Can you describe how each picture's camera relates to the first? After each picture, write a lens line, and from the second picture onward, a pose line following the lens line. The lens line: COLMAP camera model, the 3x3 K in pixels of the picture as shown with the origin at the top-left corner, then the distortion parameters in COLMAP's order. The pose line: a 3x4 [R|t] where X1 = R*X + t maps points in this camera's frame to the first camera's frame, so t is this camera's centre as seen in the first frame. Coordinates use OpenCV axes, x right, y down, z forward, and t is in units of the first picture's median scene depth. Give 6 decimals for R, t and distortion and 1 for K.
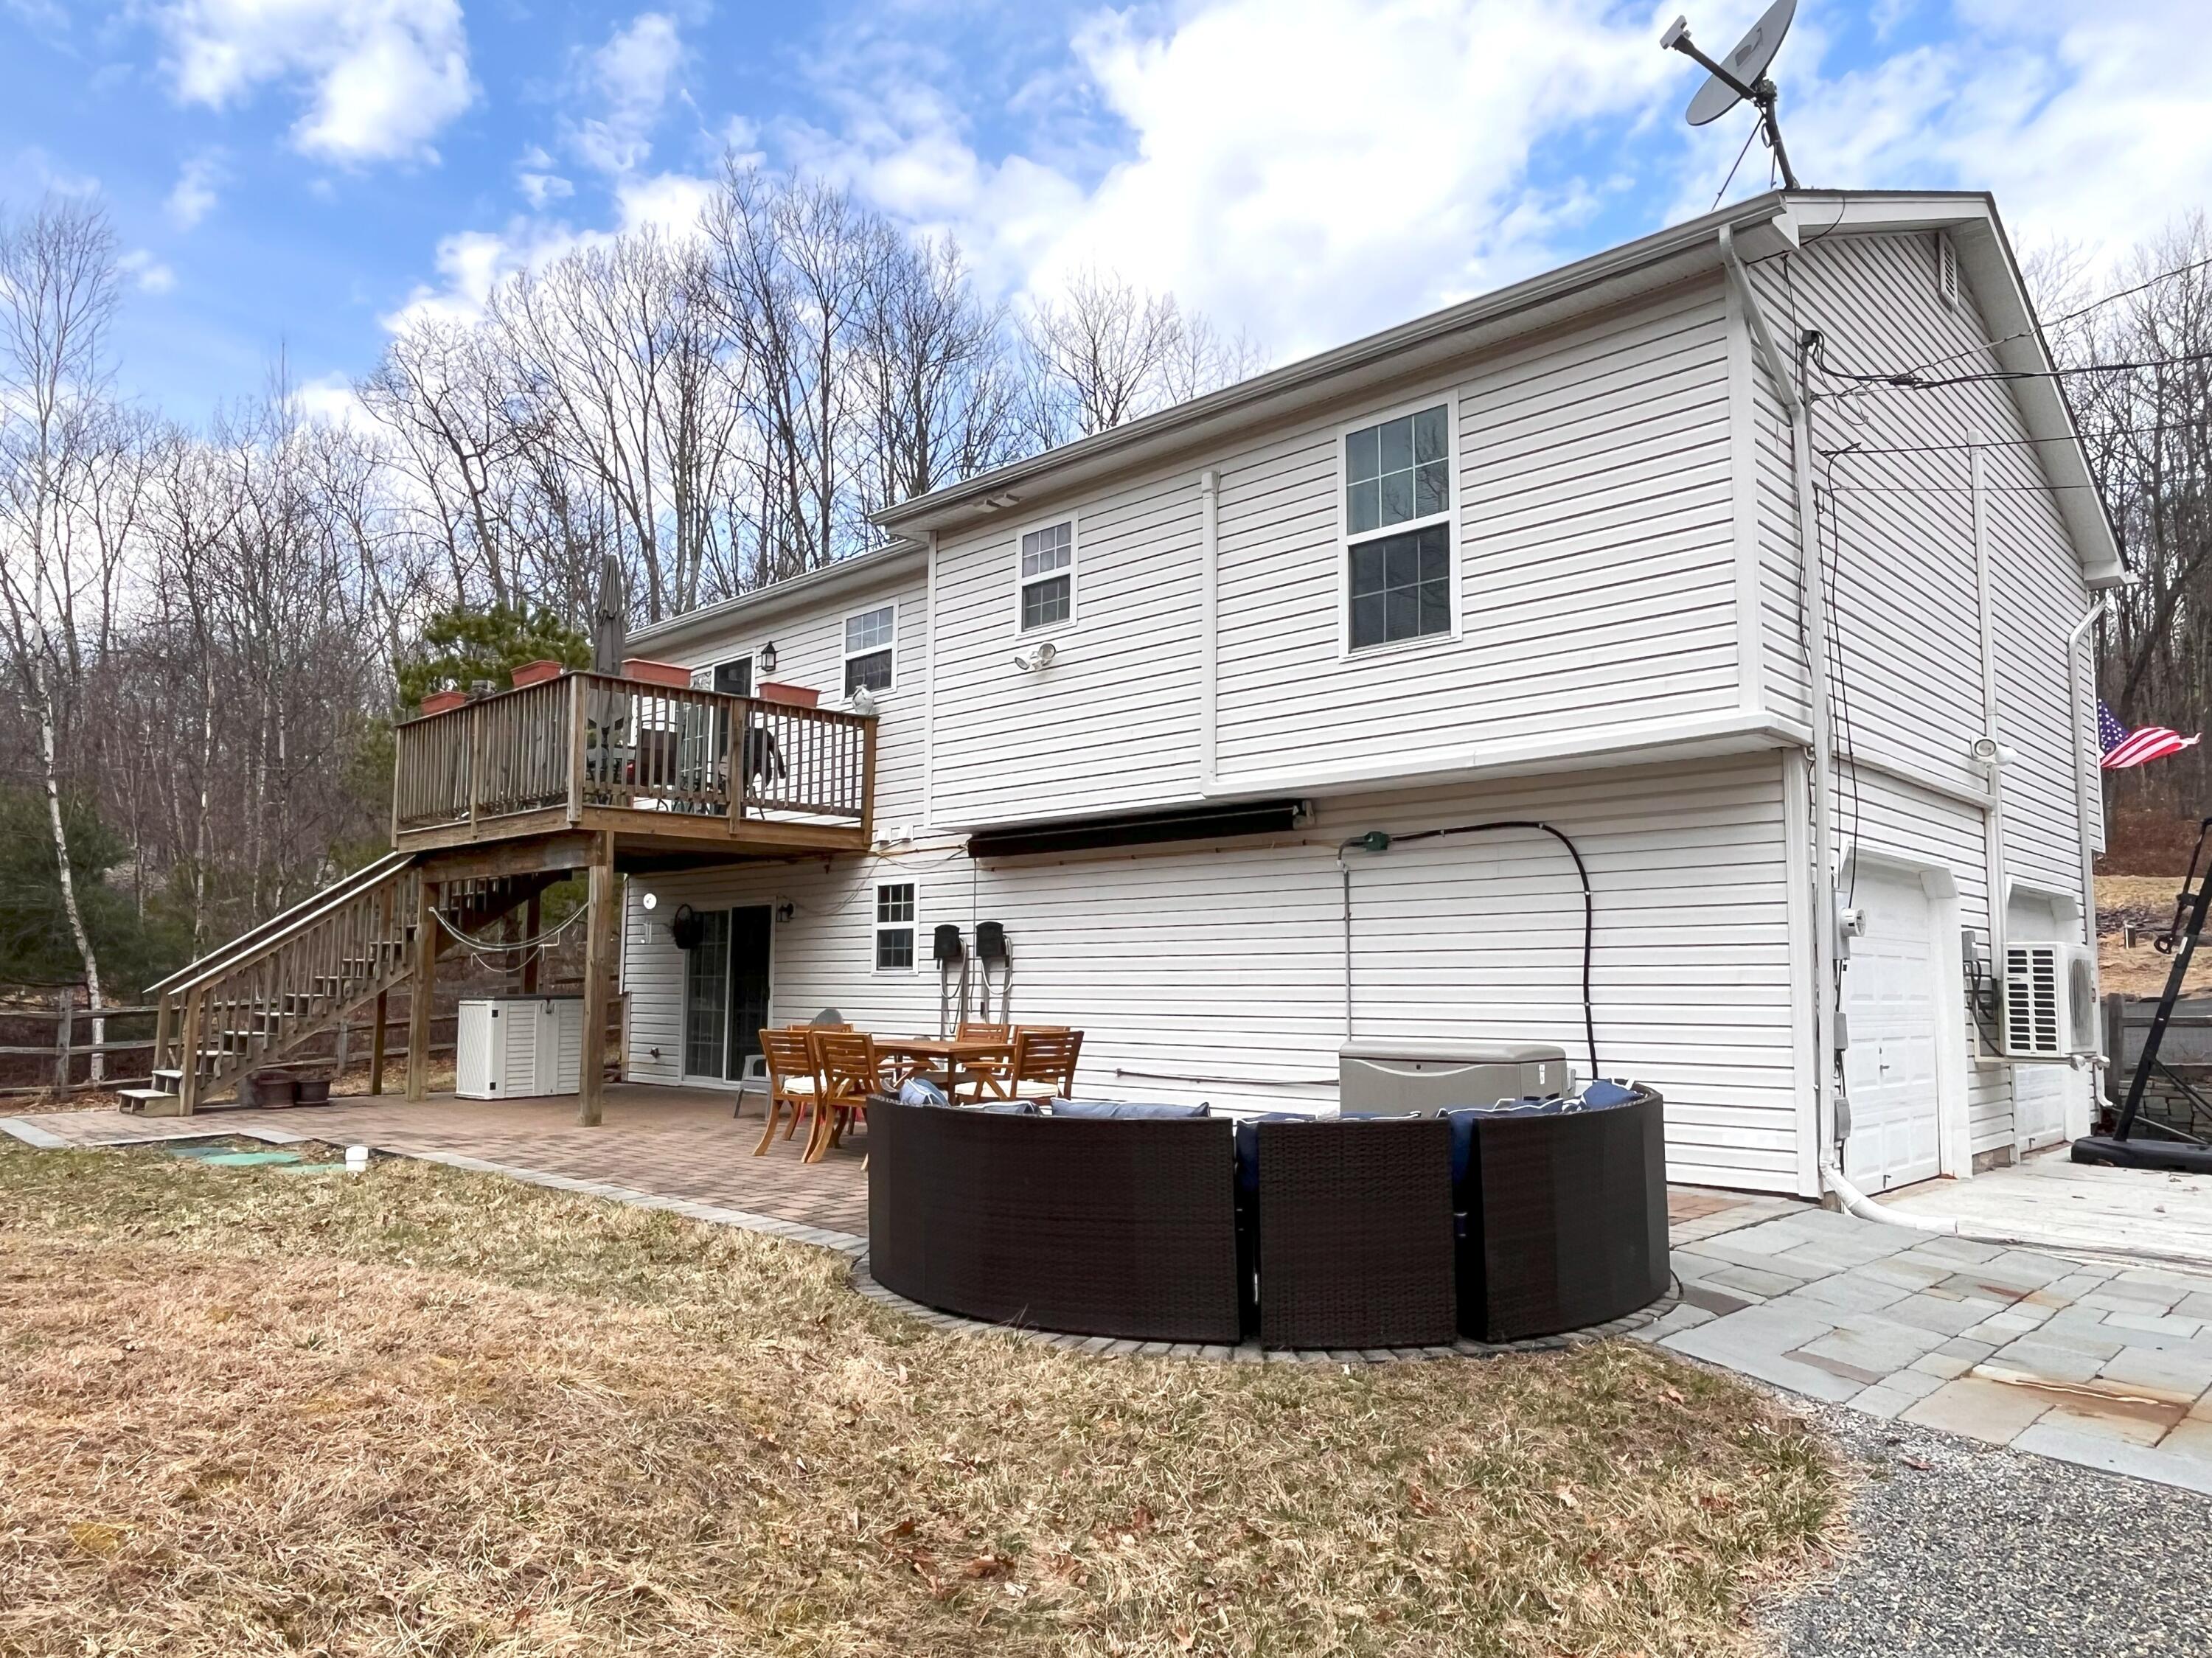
lens RADIAL K [[1539.3, 0, 1007.2], [0, 1539.3, 825.8], [0, 0, 1]] dist [-0.007761, -0.001274]
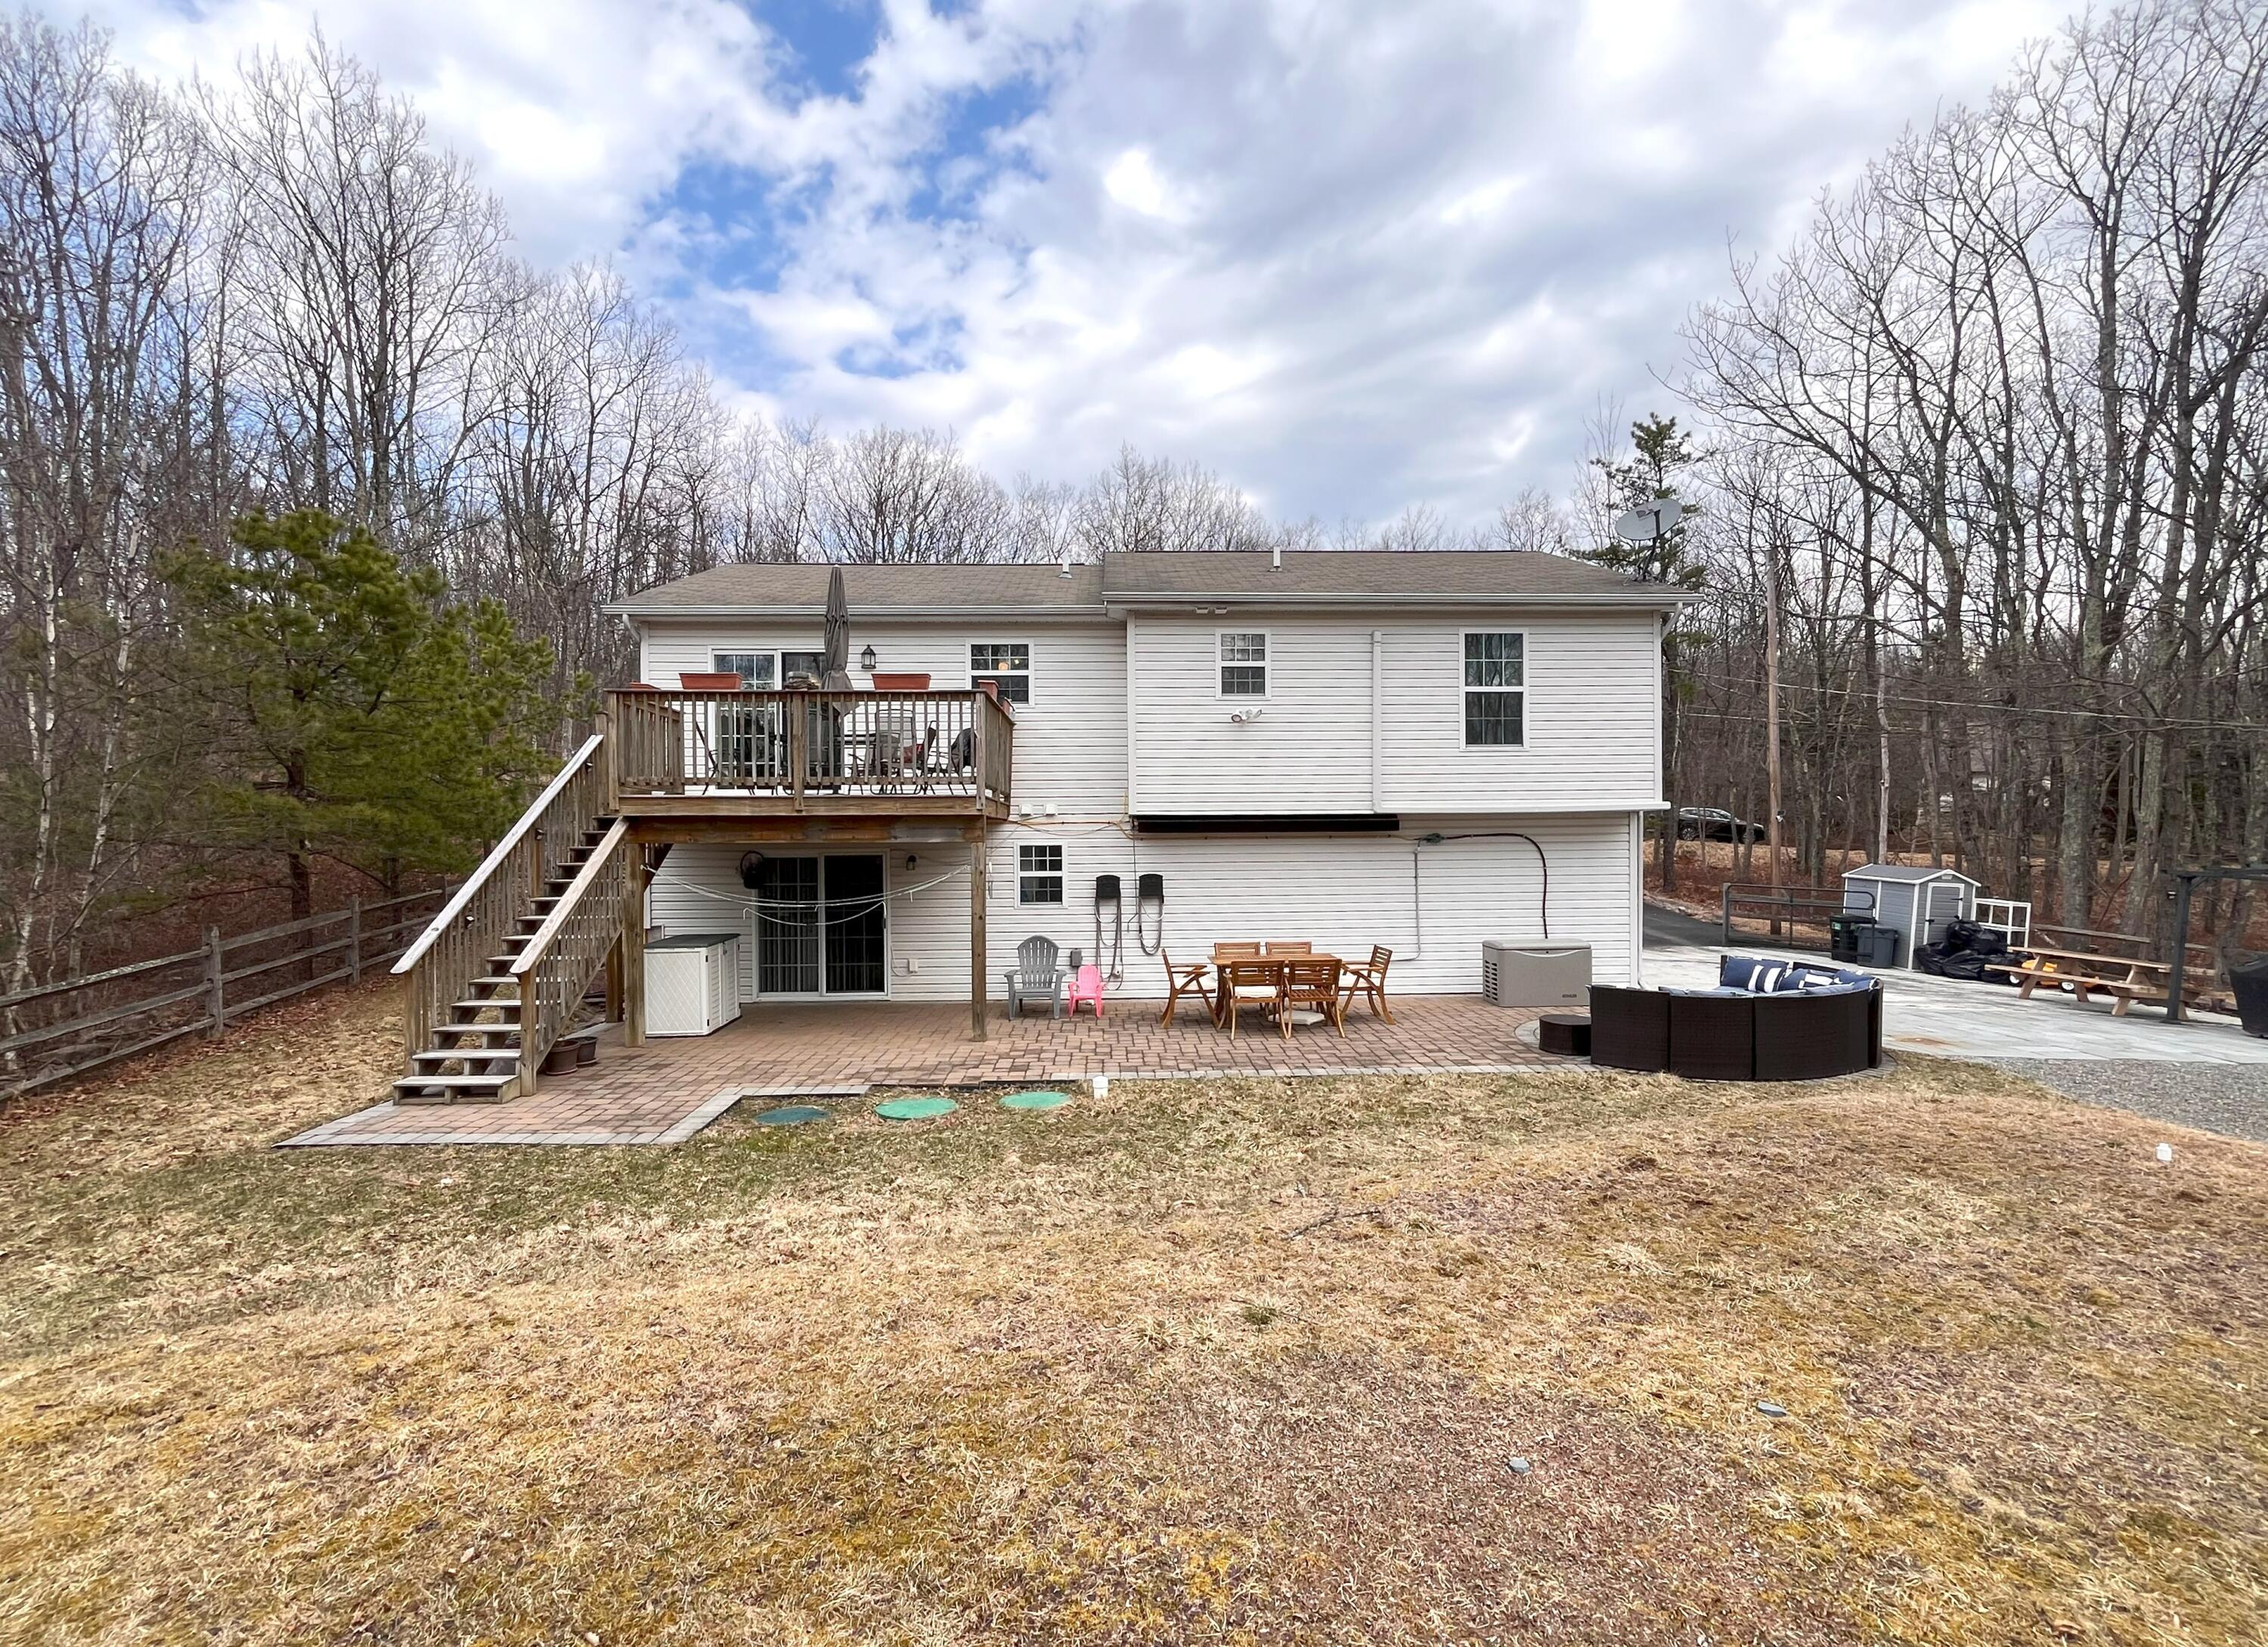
lens RADIAL K [[1215.8, 0, 1105.7], [0, 1215.8, 864.7], [0, 0, 1]] dist [-0.005177, 0.000812]
pose [[0.646180, -0.034989, 0.762382, -0.992787], [-0.067630, 0.992393, 0.102867, -0.071121], [-0.760182, -0.118030, 0.638899, 0.256898]]
